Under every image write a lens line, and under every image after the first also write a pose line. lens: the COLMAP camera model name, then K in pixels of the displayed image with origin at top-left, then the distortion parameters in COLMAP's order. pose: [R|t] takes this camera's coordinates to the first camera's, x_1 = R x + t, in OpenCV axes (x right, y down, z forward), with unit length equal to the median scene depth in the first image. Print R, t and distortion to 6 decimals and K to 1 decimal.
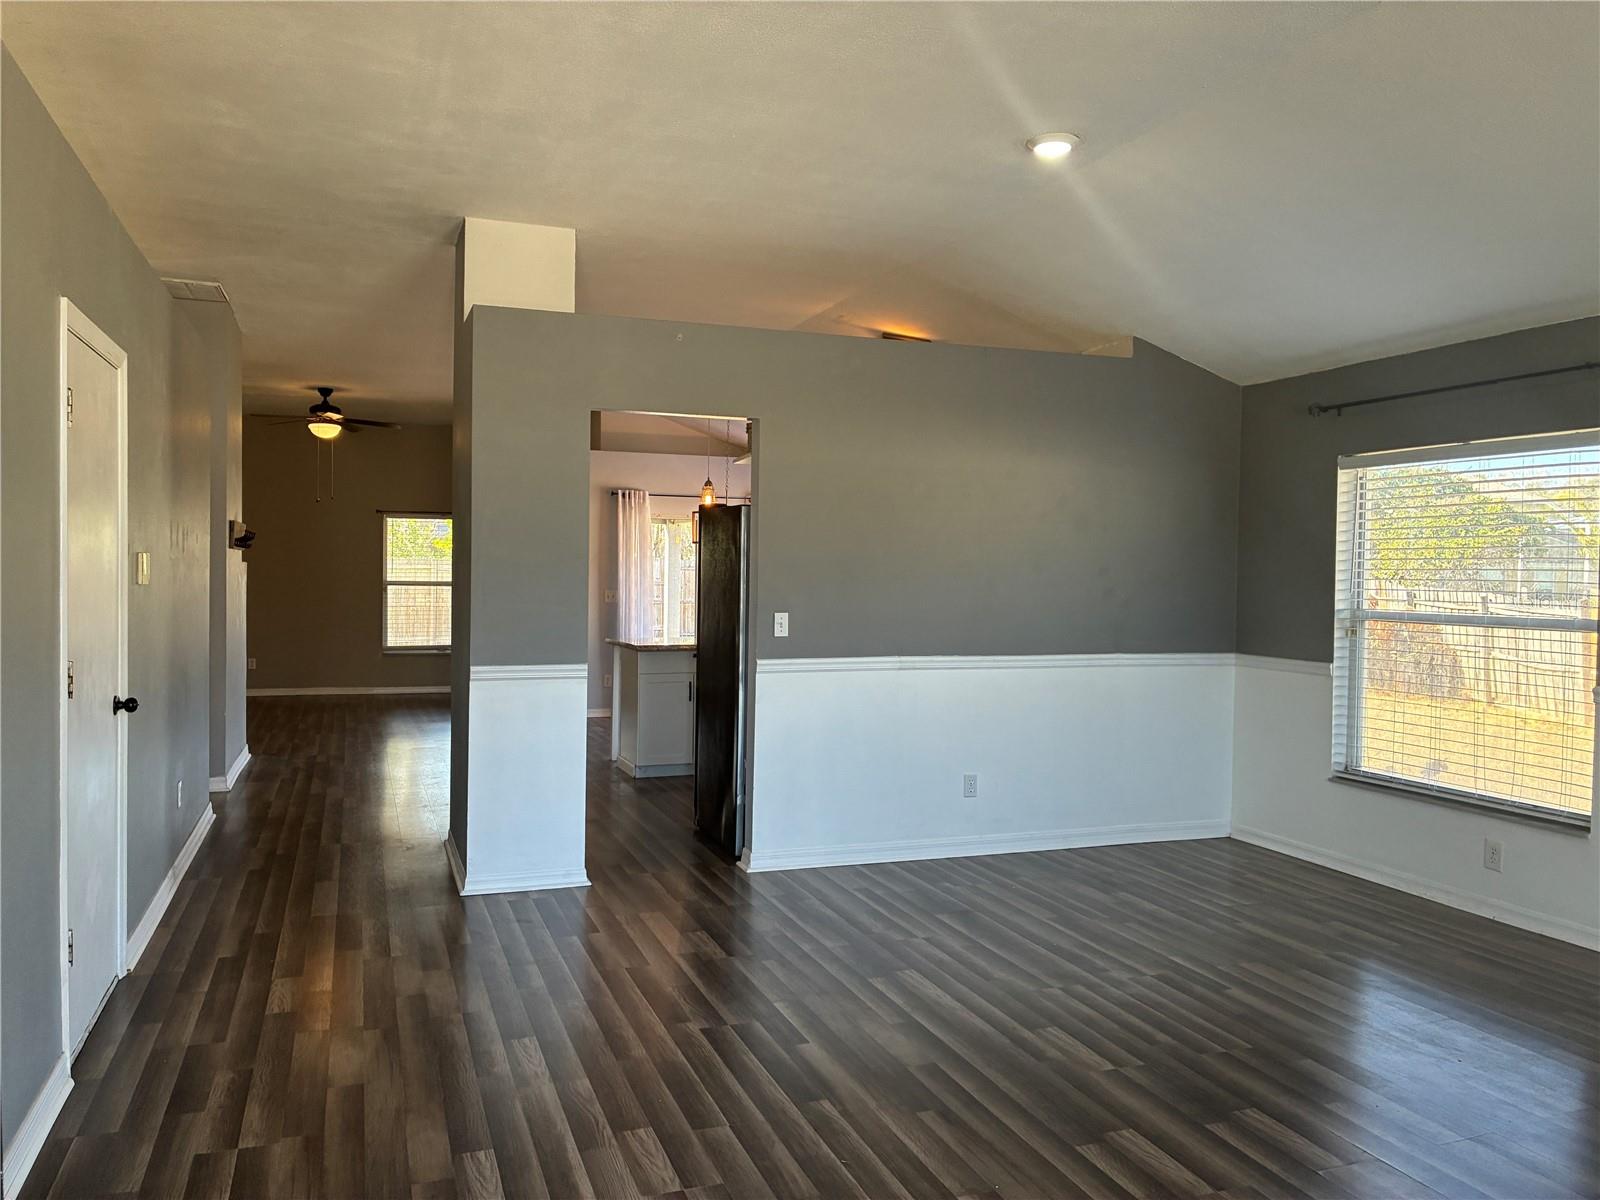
lens RADIAL K [[1222.3, 0, 792.5], [0, 1222.3, 597.2], [0, 0, 1]] dist [0.049000, -0.052655]
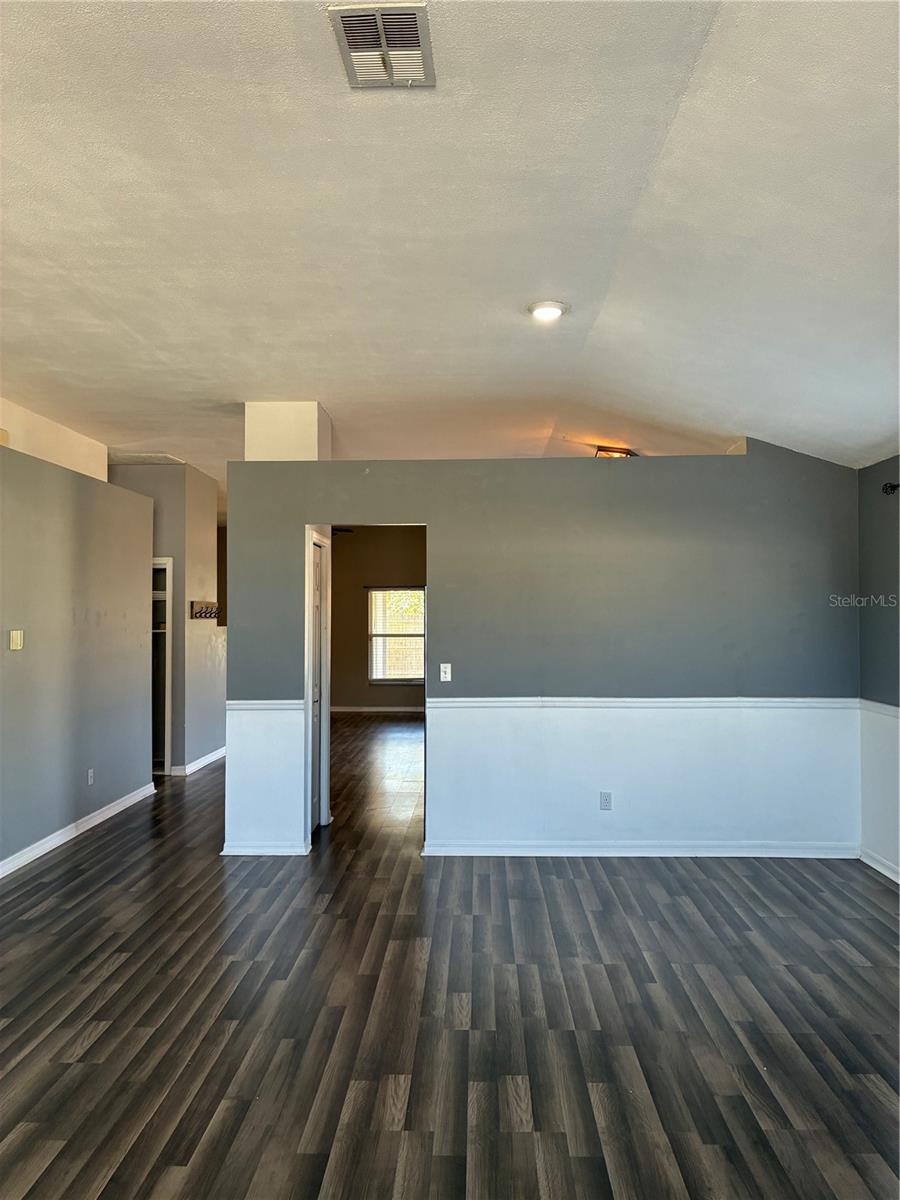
lens RADIAL K [[916.8, 0, 445.4], [0, 916.8, 597.6], [0, 0, 1]] dist [0.049000, -0.052655]
pose [[0.927012, -0.024651, -0.374220, 0.375630], [0.008083, 0.998919, -0.045779, -0.014435], [0.374943, 0.039412, 0.926210, 0.050271]]
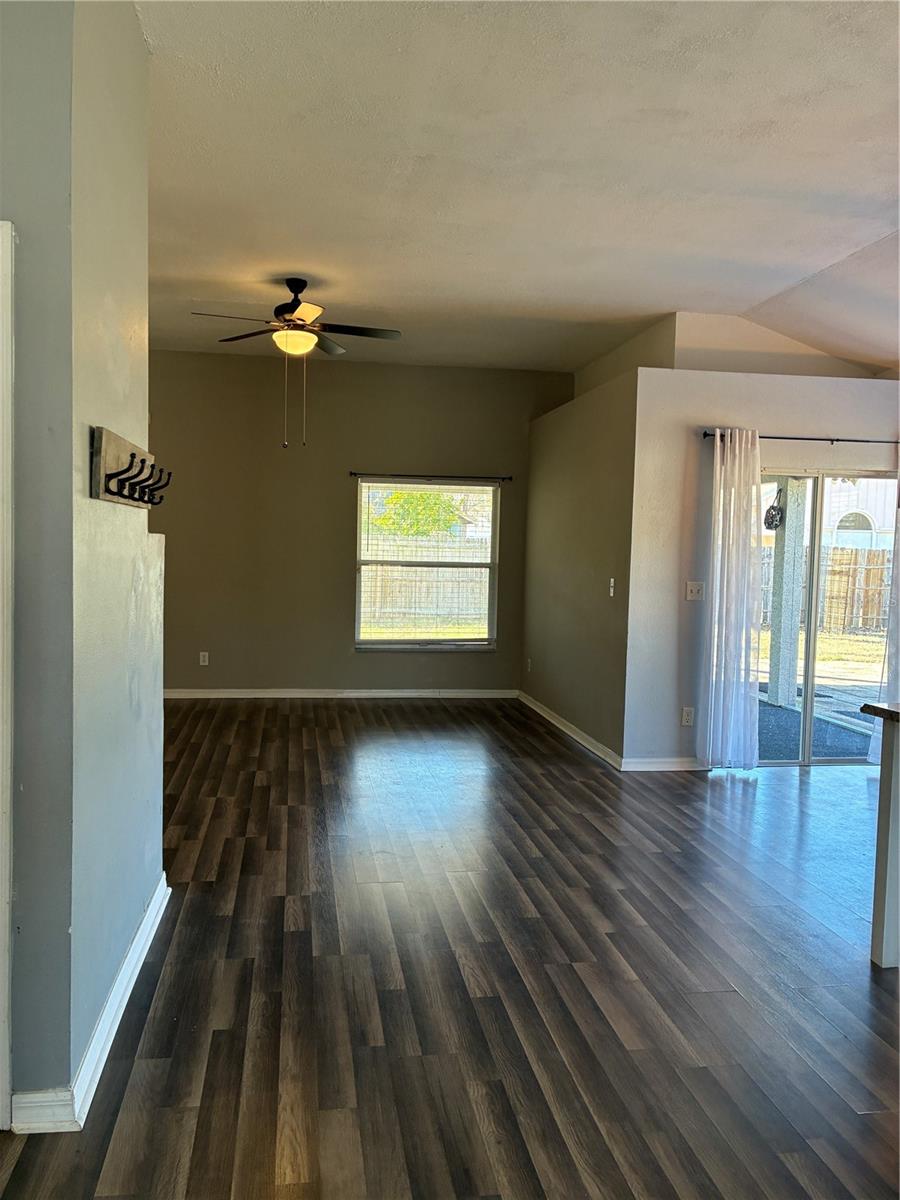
lens RADIAL K [[916.8, 0, 452.7], [0, 916.8, 601.2], [0, 0, 1]] dist [0.049000, -0.052655]
pose [[0.984487, 0.020884, -0.174211, -0.383983], [-0.014170, 0.999111, 0.039696, -0.026057], [0.174886, -0.036612, 0.983908, 0.966291]]
